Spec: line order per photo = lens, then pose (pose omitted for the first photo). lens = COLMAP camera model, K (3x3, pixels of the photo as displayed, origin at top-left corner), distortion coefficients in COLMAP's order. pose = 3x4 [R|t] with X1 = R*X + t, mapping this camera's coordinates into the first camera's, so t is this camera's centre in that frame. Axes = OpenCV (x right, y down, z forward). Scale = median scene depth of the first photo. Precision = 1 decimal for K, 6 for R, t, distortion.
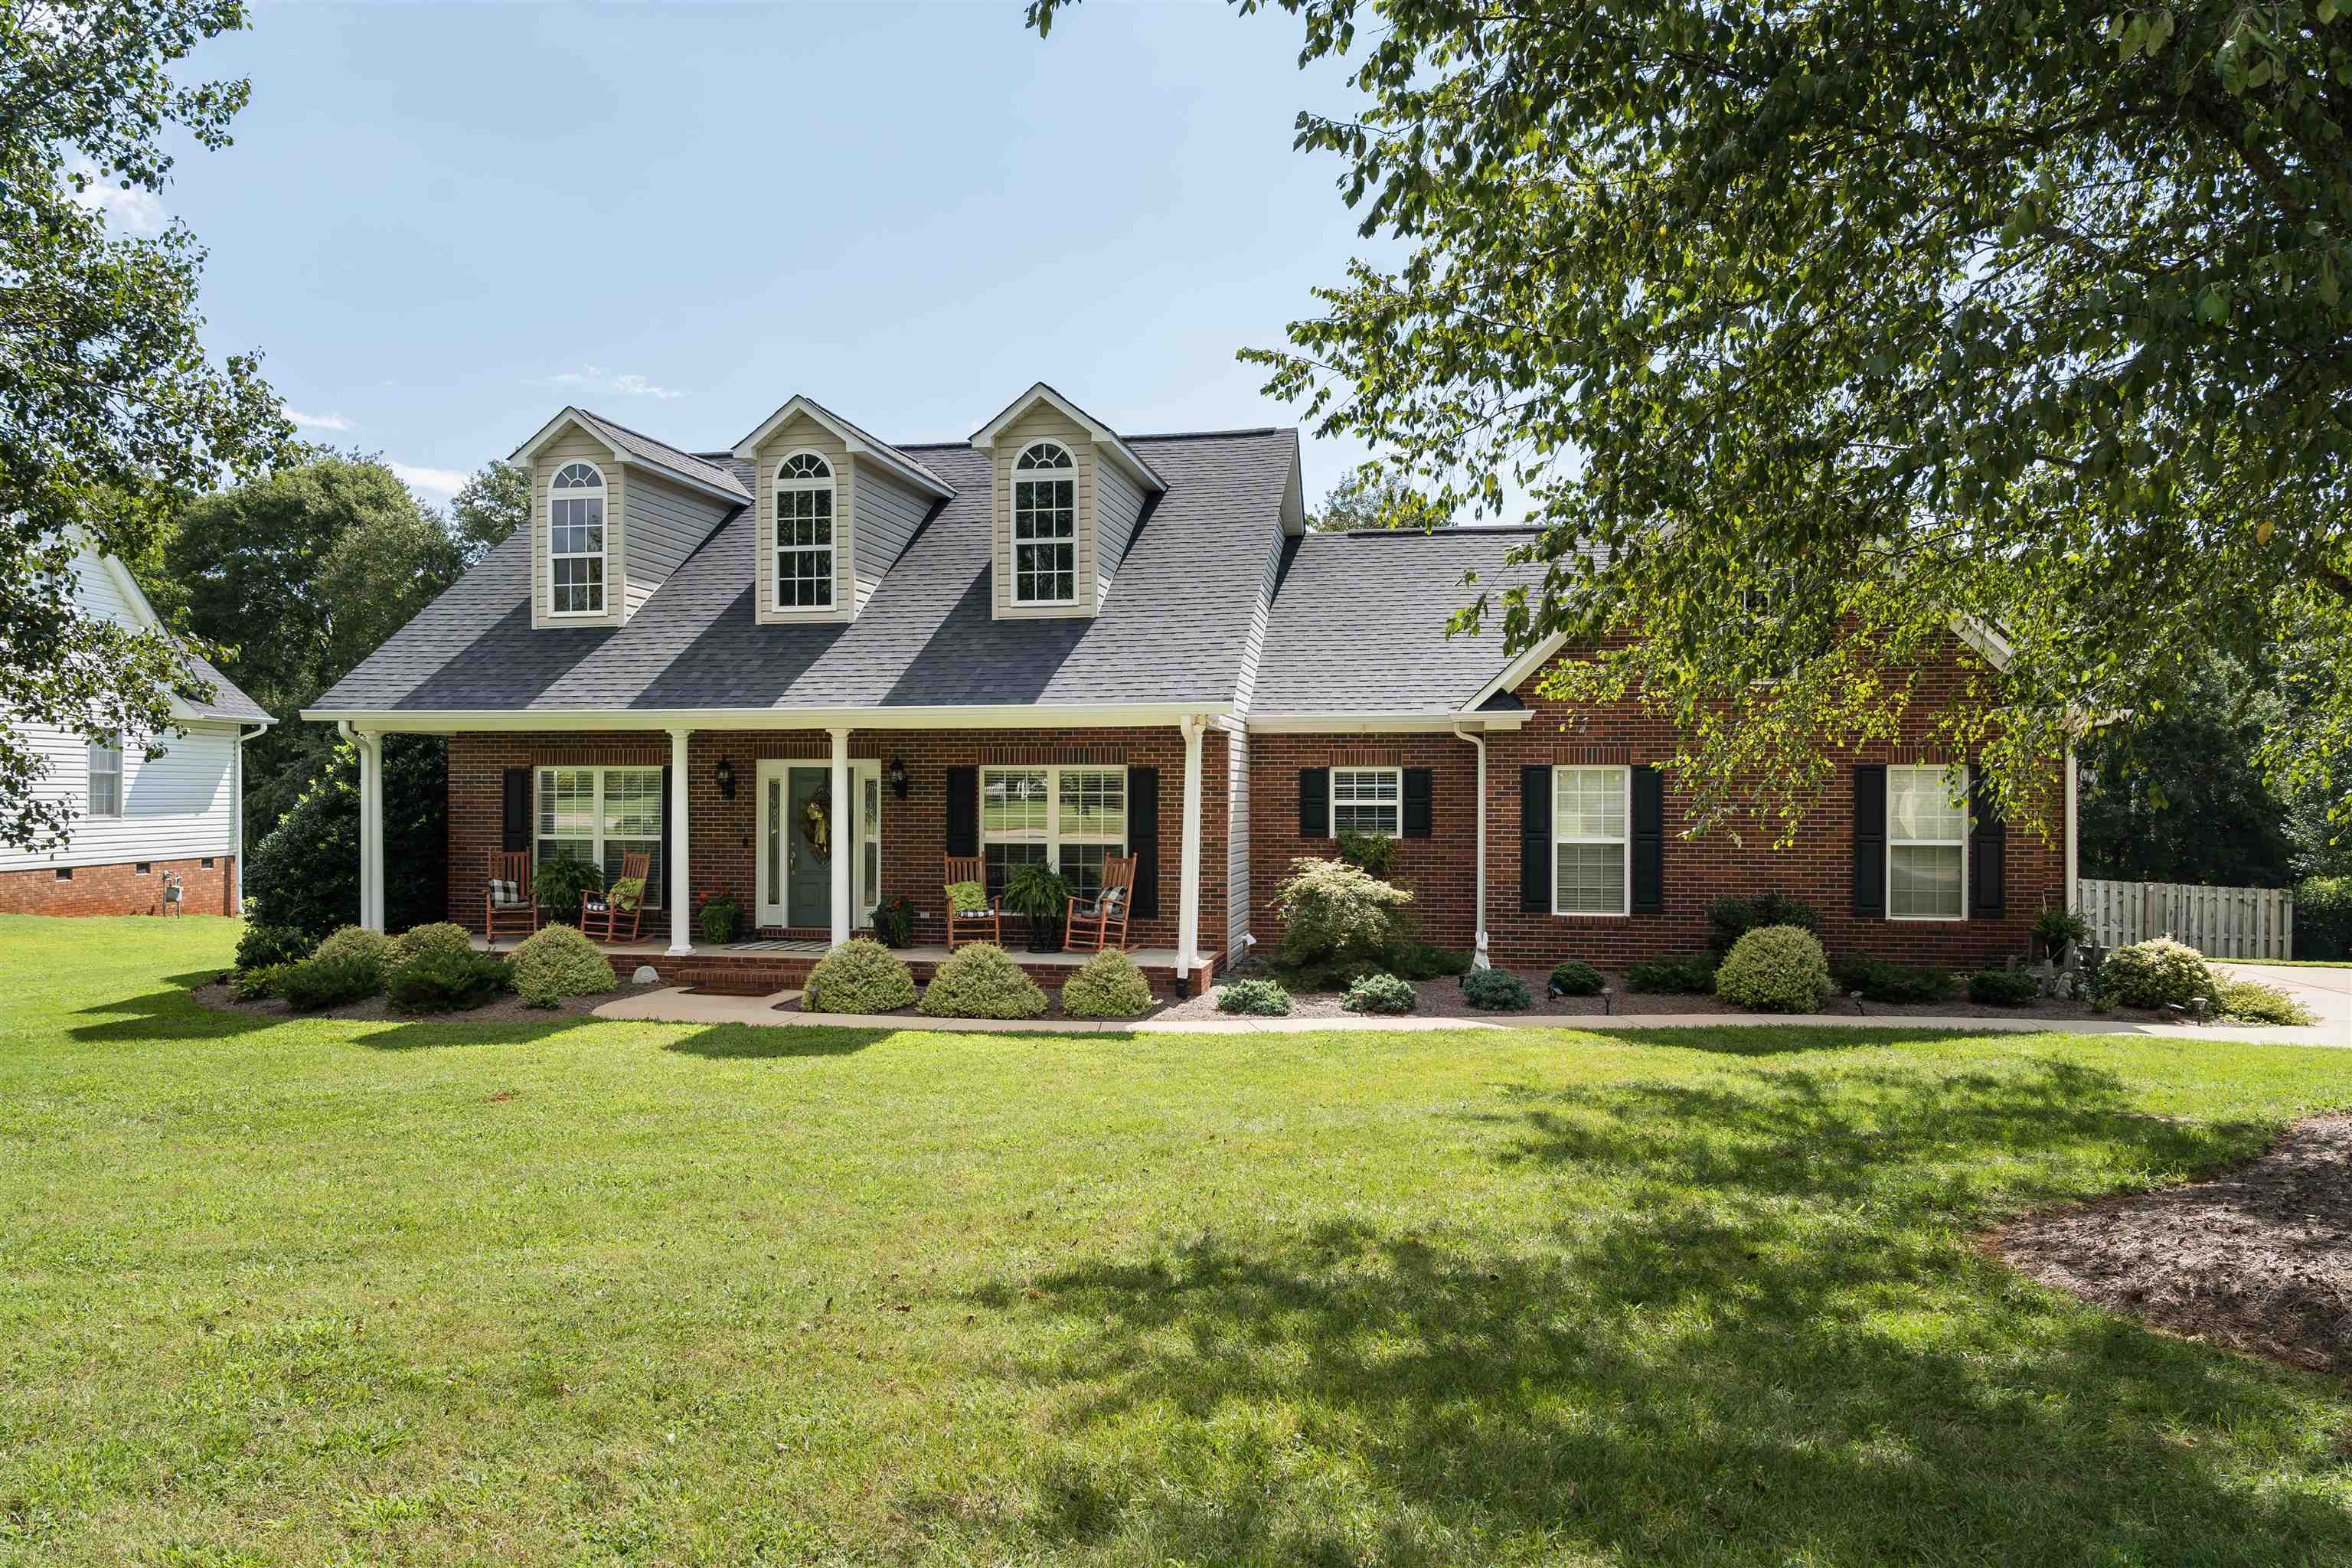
lens RADIAL K [[1600.1, 0, 1210.3], [0, 1600.1, 782.2], [0, 0, 1]] dist [-0.059963, 0.086704]
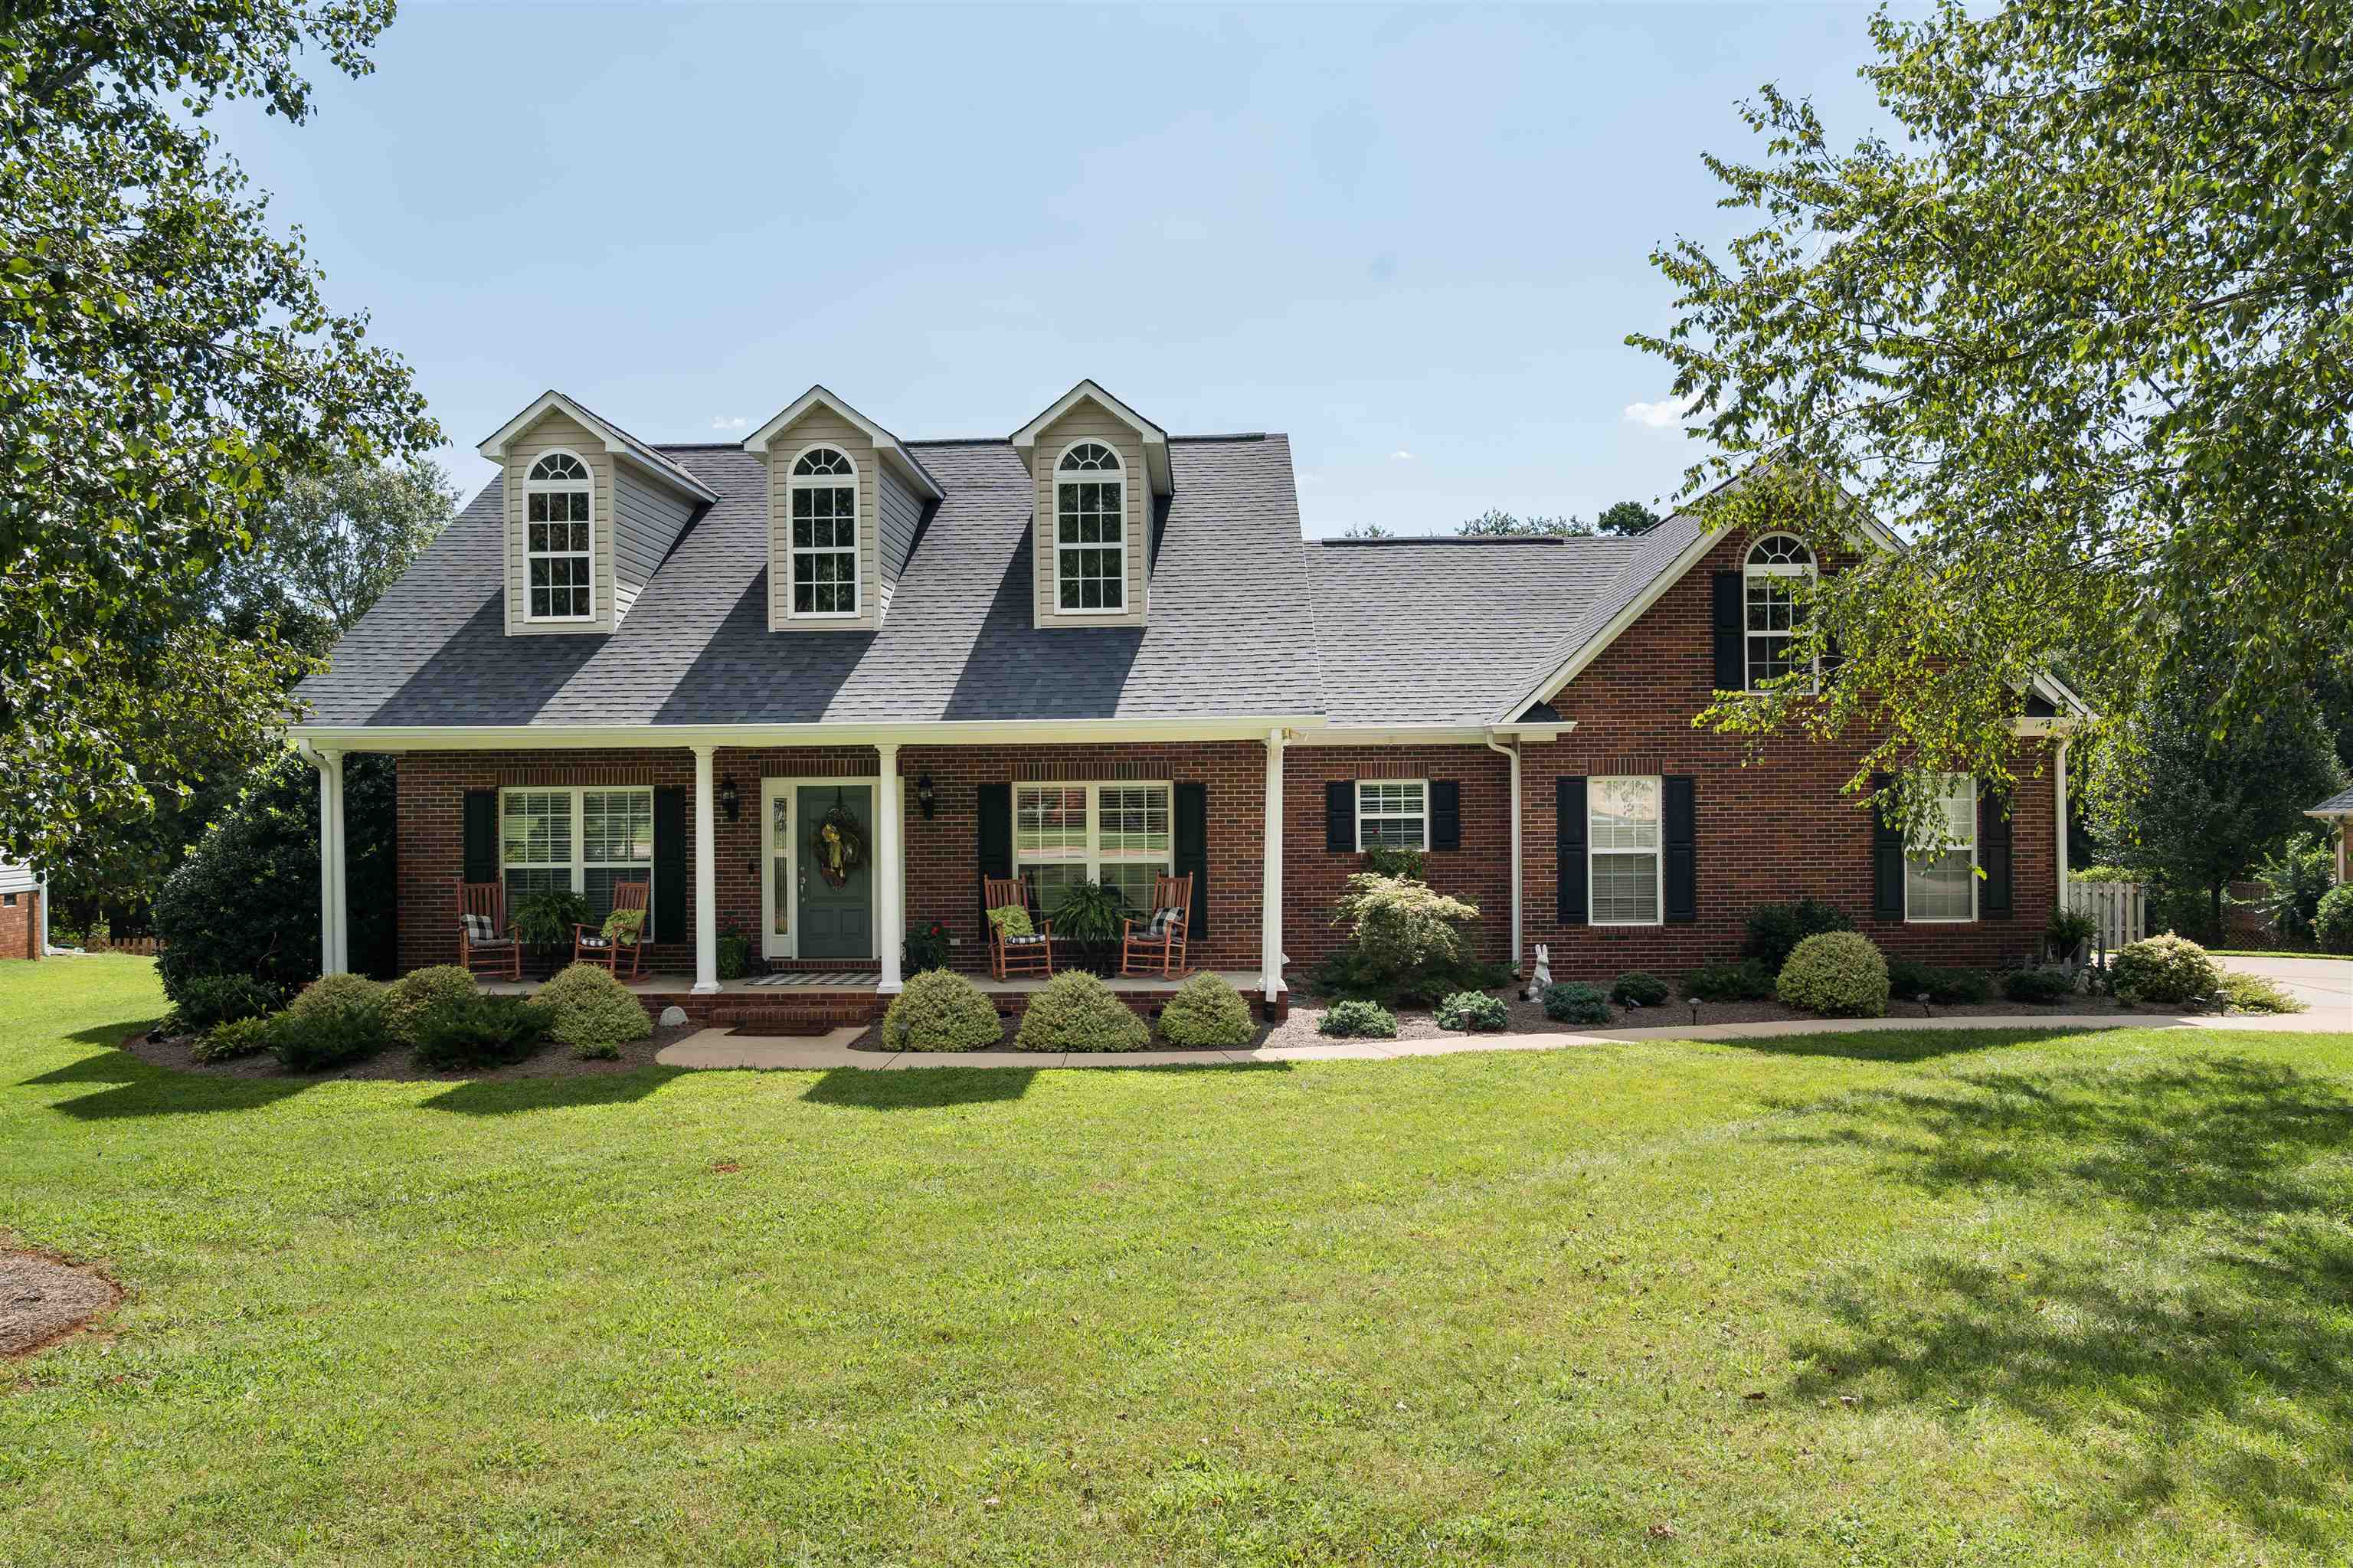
lens RADIAL K [[1600.8, 0, 1210.8], [0, 1600.8, 782.2], [0, 0, 1]] dist [-0.059963, 0.086704]
pose [[0.987829, -0.009896, 0.155227, -0.181623], [0.010943, 0.999923, -0.005887, -0.003737], [-0.155157, 0.007514, 0.987861, 0.049218]]
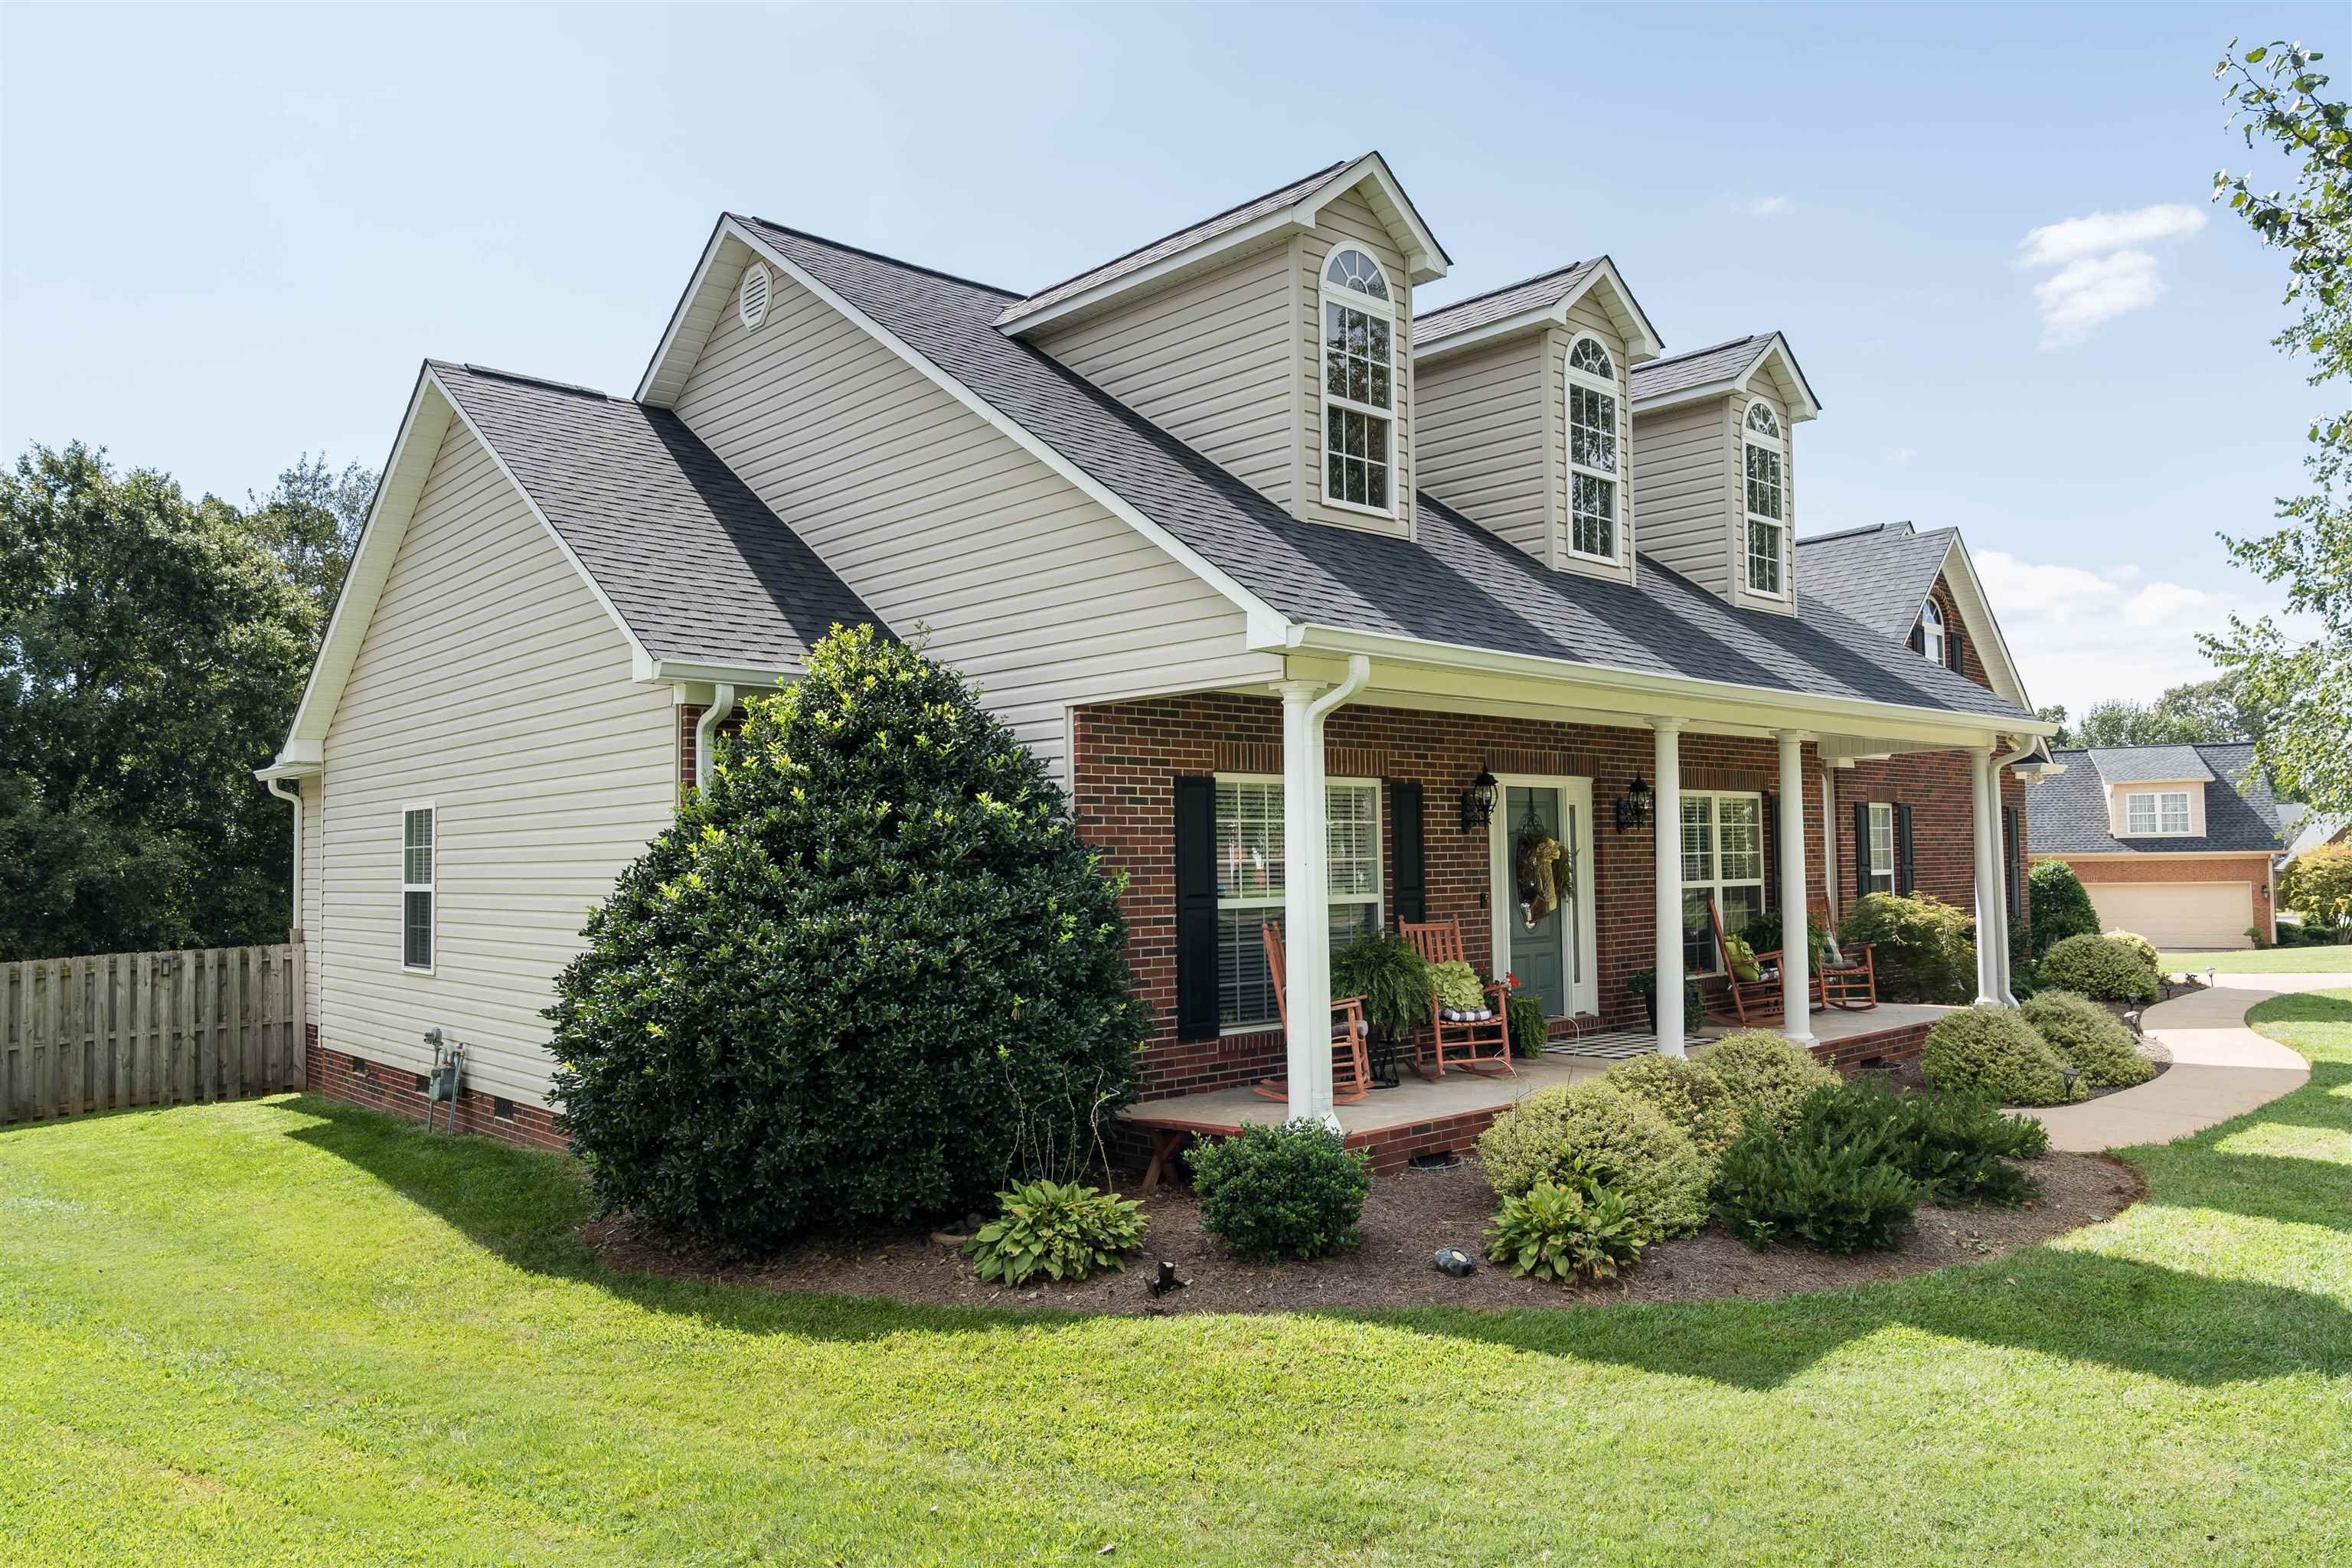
lens RADIAL K [[1600.1, 0, 1210.3], [0, 1600.1, 782.2], [0, 0, 1]] dist [-0.059963, 0.086704]
pose [[0.605328, 0.037362, 0.795099, -0.764157], [0.019848, 0.997879, -0.062001, 0.026784], [-0.795729, 0.053312, 0.603302, 0.713833]]
